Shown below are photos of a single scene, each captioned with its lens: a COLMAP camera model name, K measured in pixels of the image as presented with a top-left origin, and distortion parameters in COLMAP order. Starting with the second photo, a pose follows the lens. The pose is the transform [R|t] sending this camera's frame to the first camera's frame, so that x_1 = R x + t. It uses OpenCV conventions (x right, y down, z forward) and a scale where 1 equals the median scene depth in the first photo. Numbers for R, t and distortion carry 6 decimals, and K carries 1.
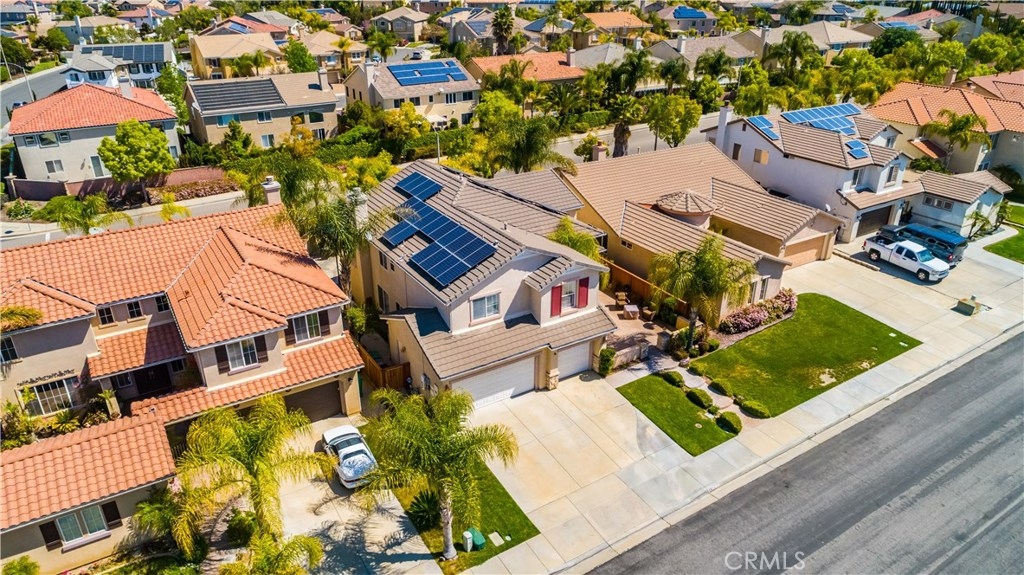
lens RADIAL K [[685.0, 0, 510.3], [0, 685.0, 289.8], [0, 0, 1]] dist [-0.011369, -0.004776]
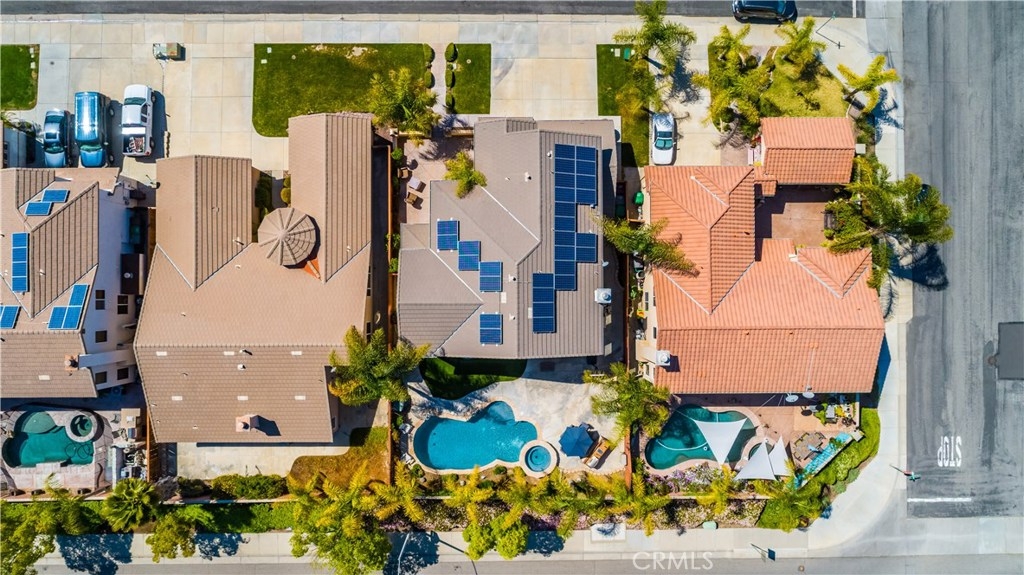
lens RADIAL K [[701.0, 0, 511.3], [0, 701.0, 292.6], [0, 0, 1]] dist [-0.012728, 0.001185]
pose [[-0.851369, -0.524408, 0.012960, -0.120945], [0.222788, -0.339105, 0.913988, -1.457858], [-0.474907, 0.781028, 0.405535, 0.683491]]
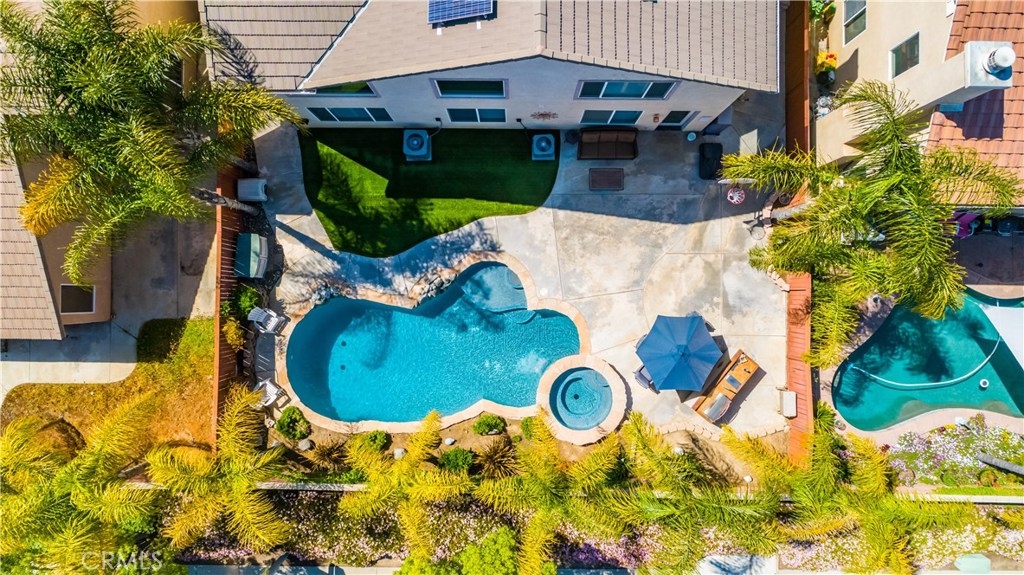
lens RADIAL K [[685.0, 0, 510.3], [0, 685.0, 289.8], [0, 0, 1]] dist [-0.011369, -0.004776]
pose [[-0.843357, -0.536695, 0.026608, -0.255073], [0.239809, -0.331597, 0.912434, -0.691583], [-0.480876, 0.775888, 0.408359, 1.282058]]
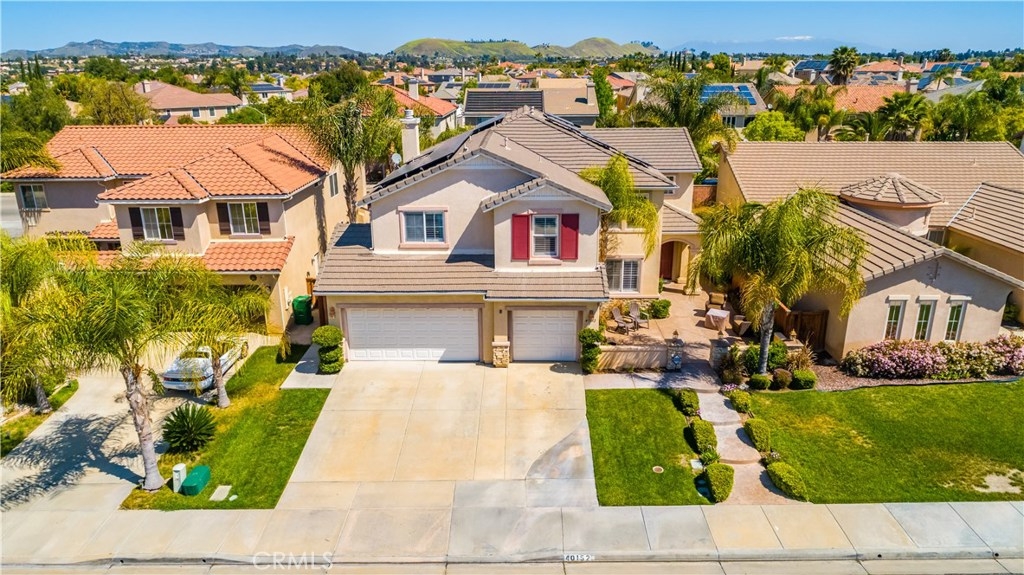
lens RADIAL K [[685.0, 0, 510.3], [0, 685.0, 289.8], [0, 0, 1]] dist [-0.011369, -0.004776]
pose [[0.838658, 0.164067, -0.519360, 0.429448], [-0.228745, 0.971479, -0.062483, 0.113522], [0.494296, 0.171203, 0.852268, 0.416869]]
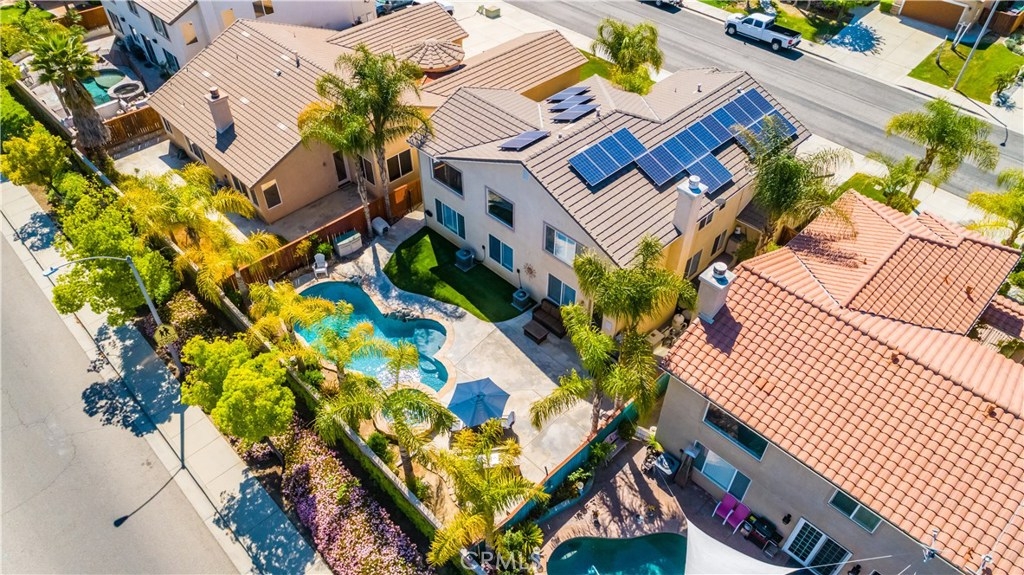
lens RADIAL K [[685.0, 0, 510.3], [0, 685.0, 289.8], [0, 0, 1]] dist [-0.011369, -0.004776]
pose [[-0.221027, -0.666709, 0.711791, -0.885289], [0.406643, 0.600372, 0.688618, -0.738773], [-0.886447, 0.441648, 0.138415, 1.298698]]
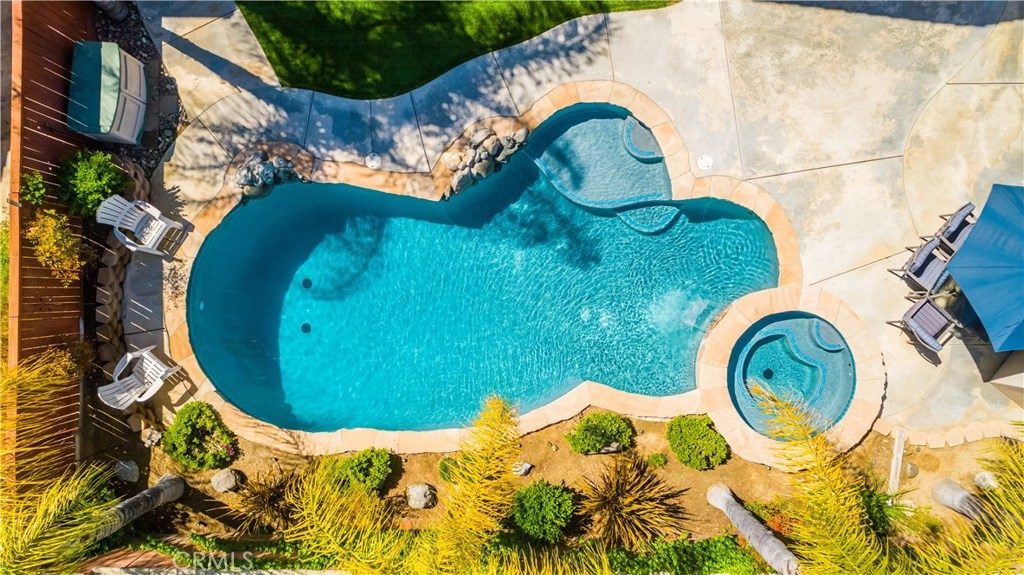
lens RADIAL K [[685.0, 0, 510.3], [0, 685.0, 289.8], [0, 0, 1]] dist [-0.011369, -0.004776]
pose [[-0.851607, -0.523743, 0.021445, -0.225418], [0.230714, -0.337778, 0.912511, -0.421141], [-0.470678, 0.782048, 0.408489, 1.495919]]
